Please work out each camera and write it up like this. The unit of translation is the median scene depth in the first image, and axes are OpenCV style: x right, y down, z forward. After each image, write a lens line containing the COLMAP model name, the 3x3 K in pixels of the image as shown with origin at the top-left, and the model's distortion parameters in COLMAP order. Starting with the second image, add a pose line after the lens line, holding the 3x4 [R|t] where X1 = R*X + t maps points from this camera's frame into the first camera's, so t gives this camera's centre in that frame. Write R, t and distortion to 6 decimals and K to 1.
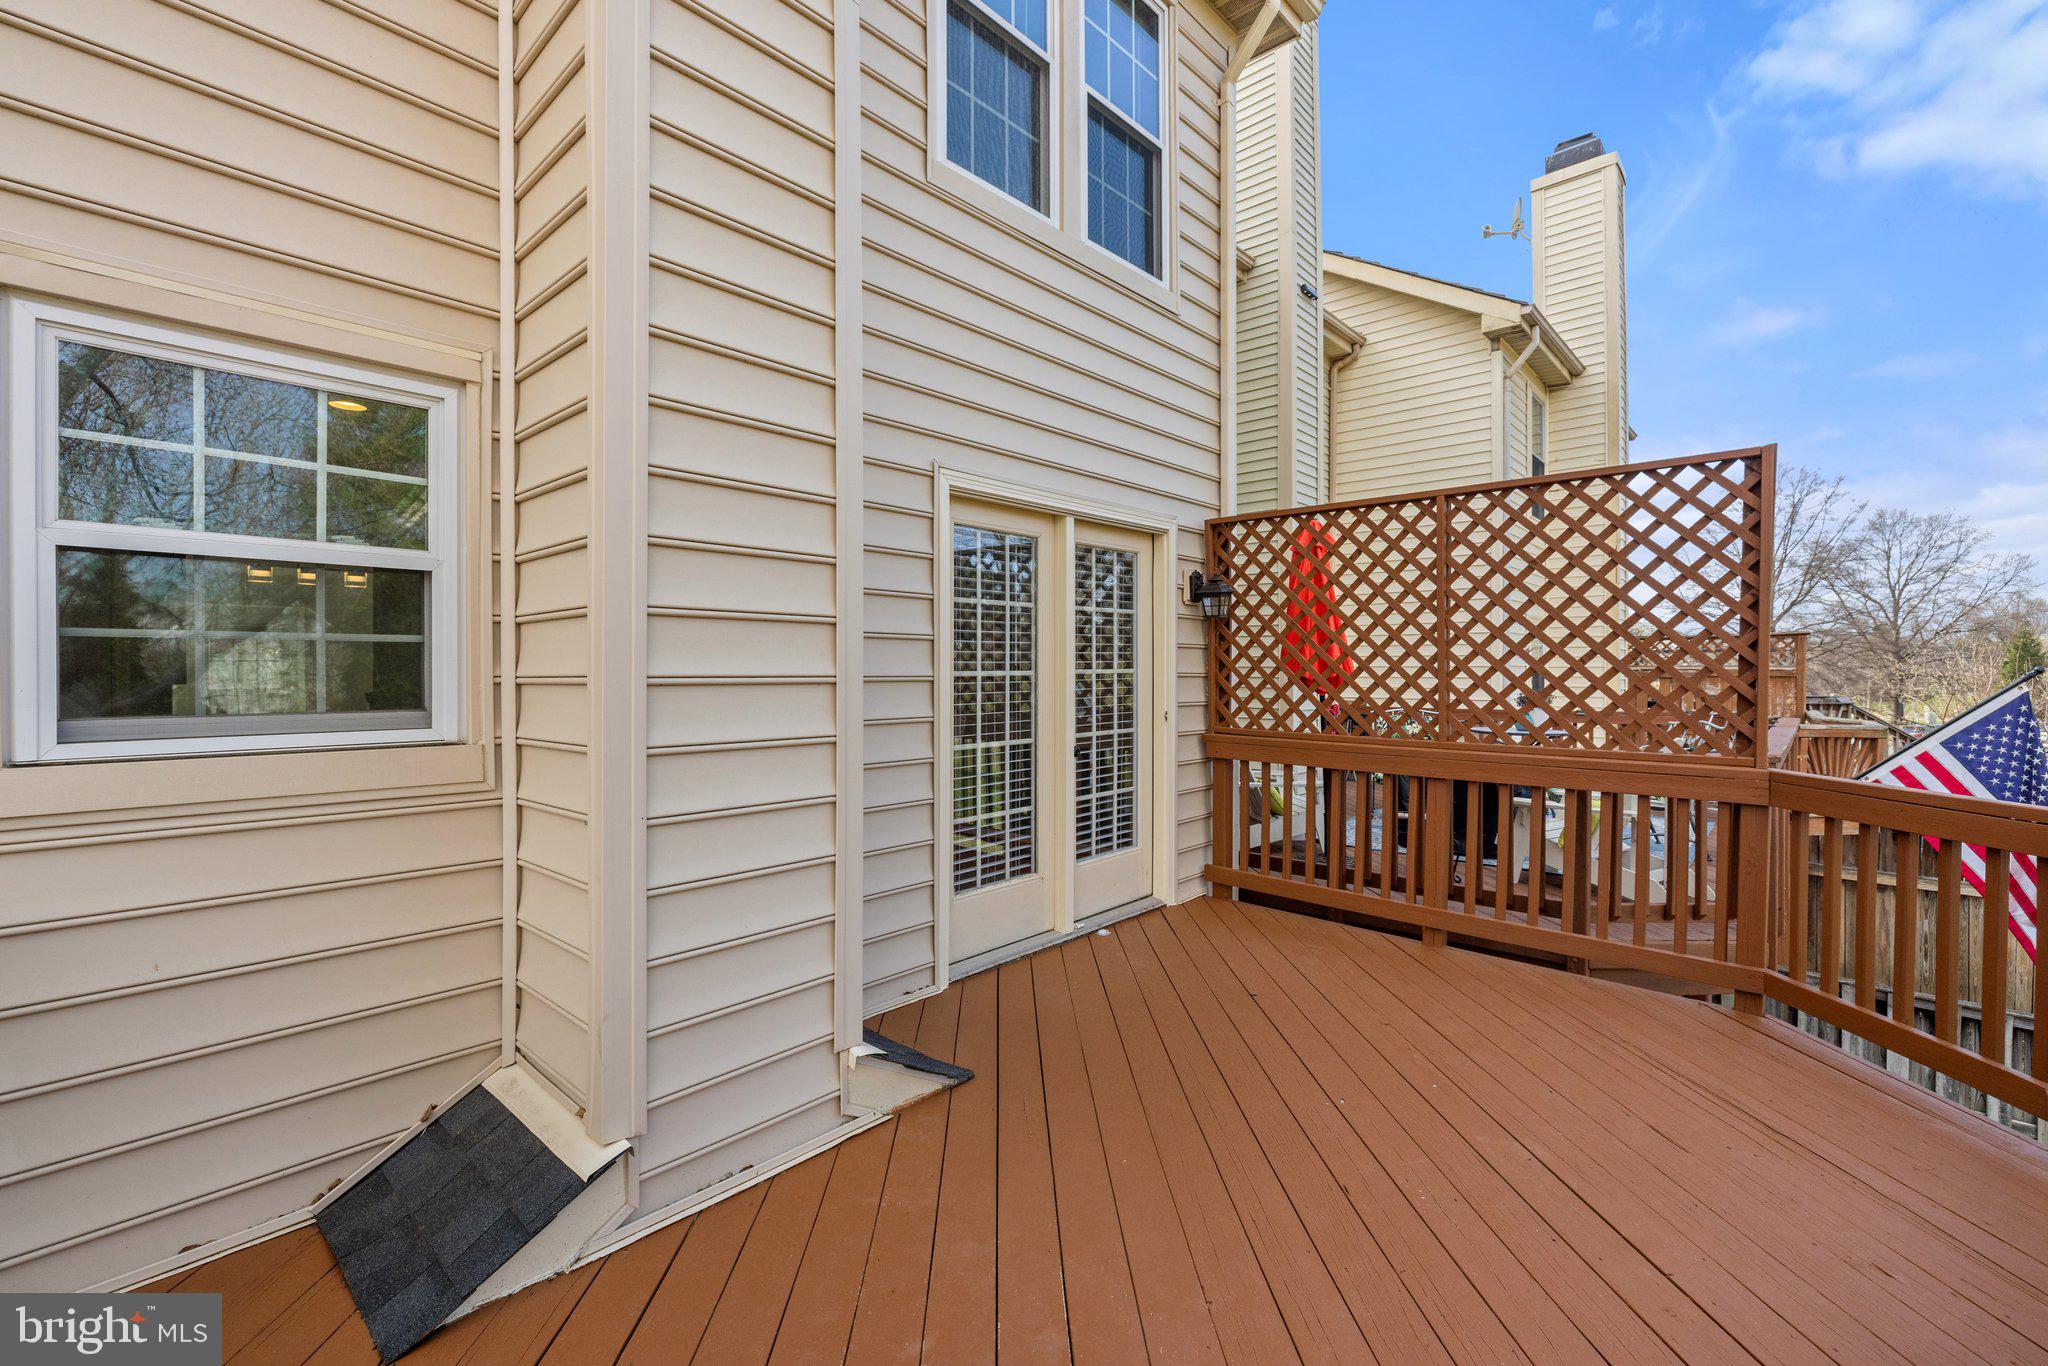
lens RADIAL K [[865.8, 0, 1004.7], [0, 865.8, 685.1], [0, 0, 1]] dist [0.004512, 0.000156]
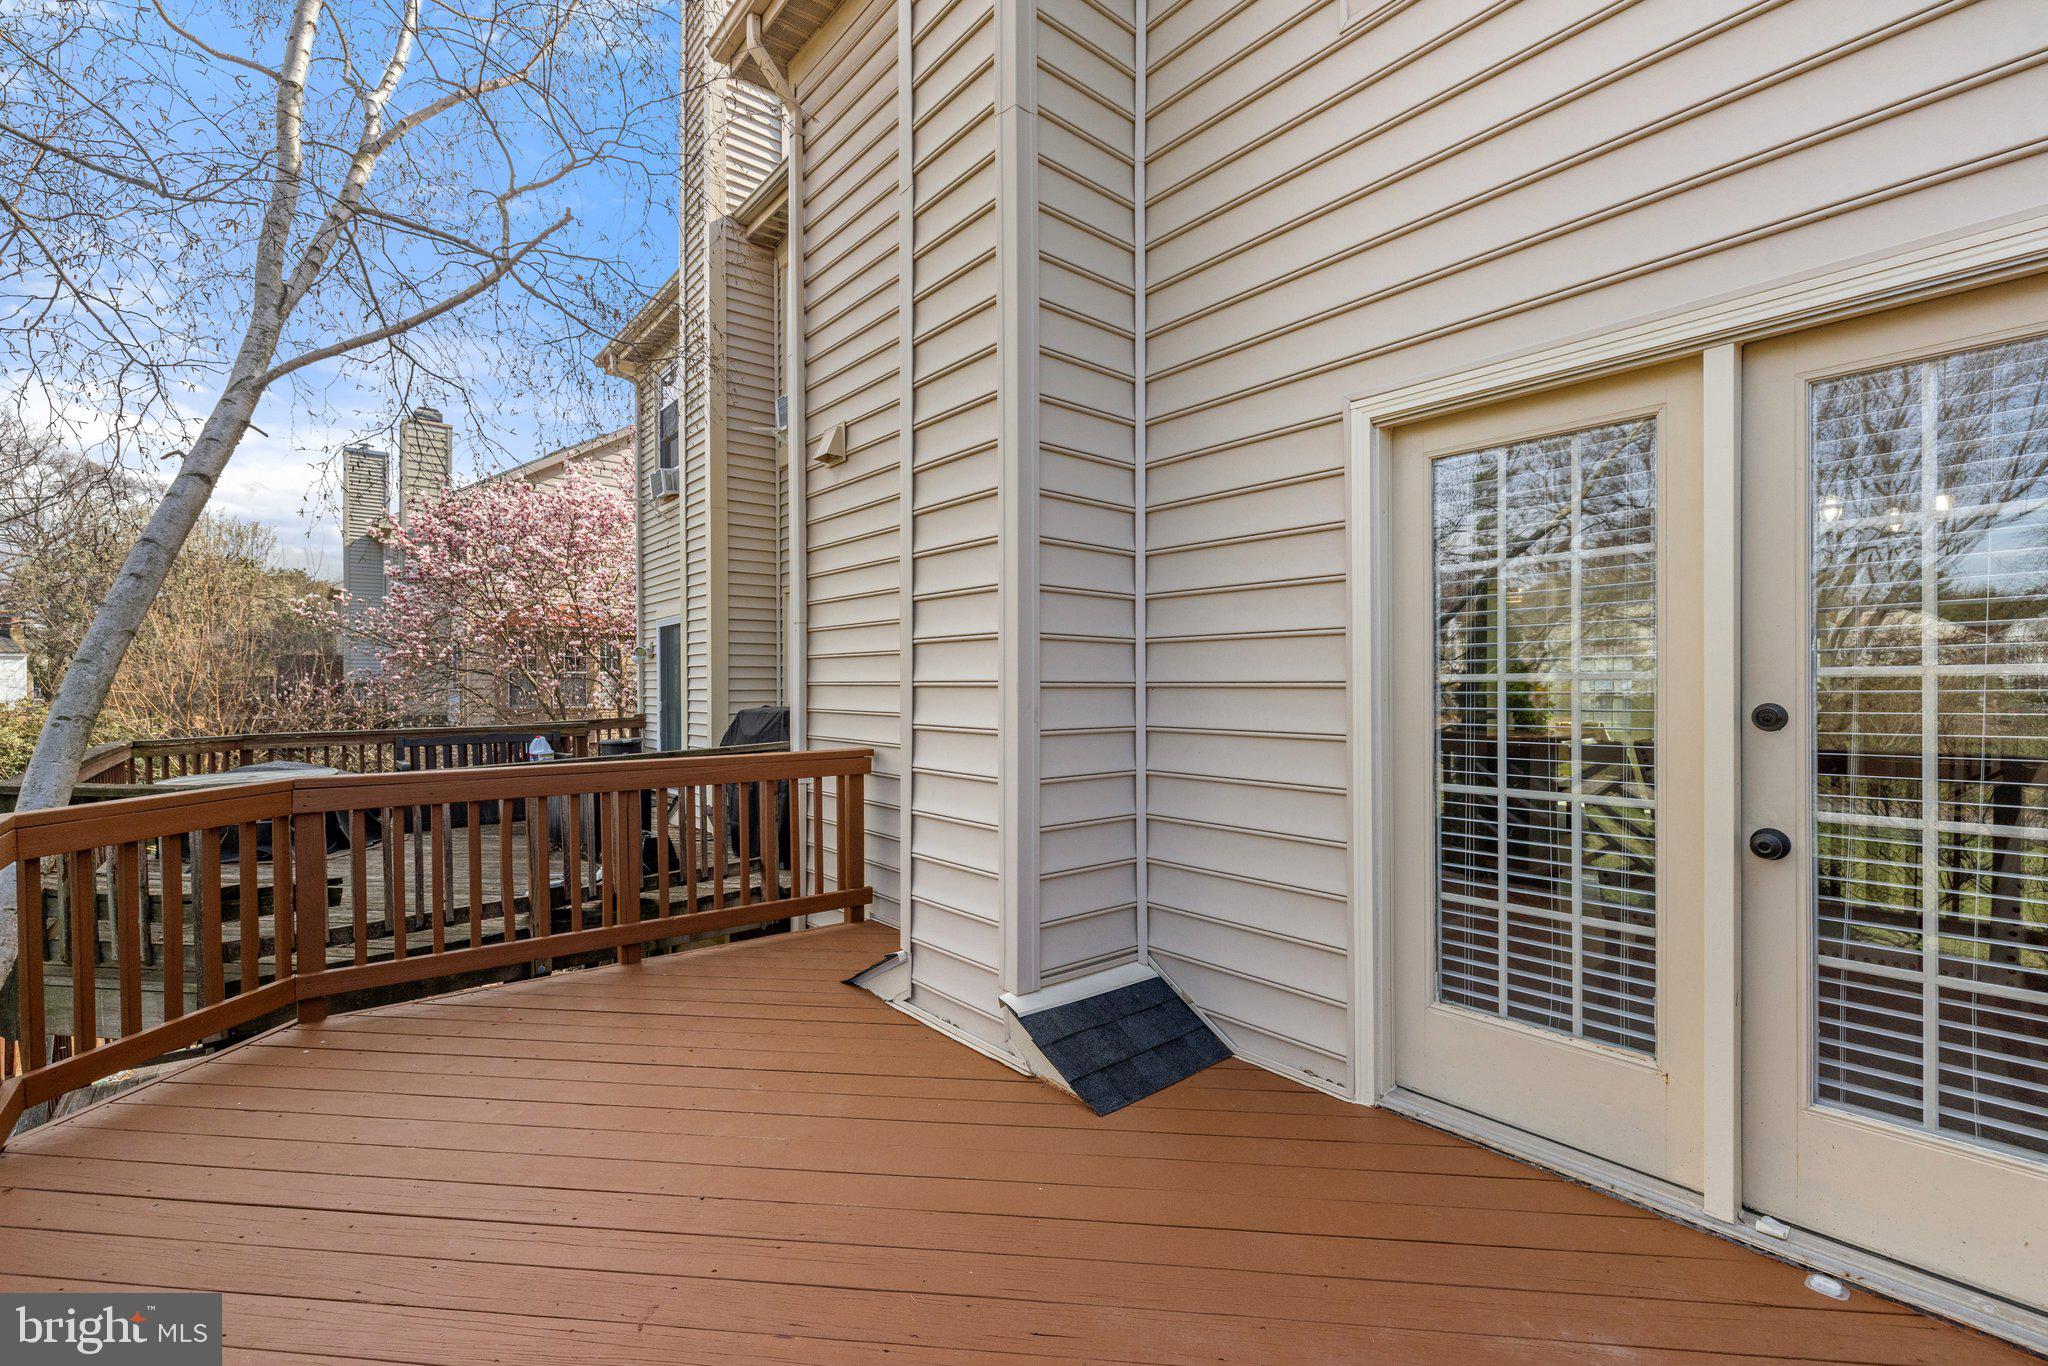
lens RADIAL K [[865.8, 0, 1003.3], [0, 865.8, 685.3], [0, 0, 1]] dist [0.004512, 0.000156]
pose [[-0.119526, 0.008549, -0.992794, 0.611294], [-0.000508, 0.999962, 0.008672, -0.012532], [0.992831, 0.001541, -0.119517, 0.682467]]
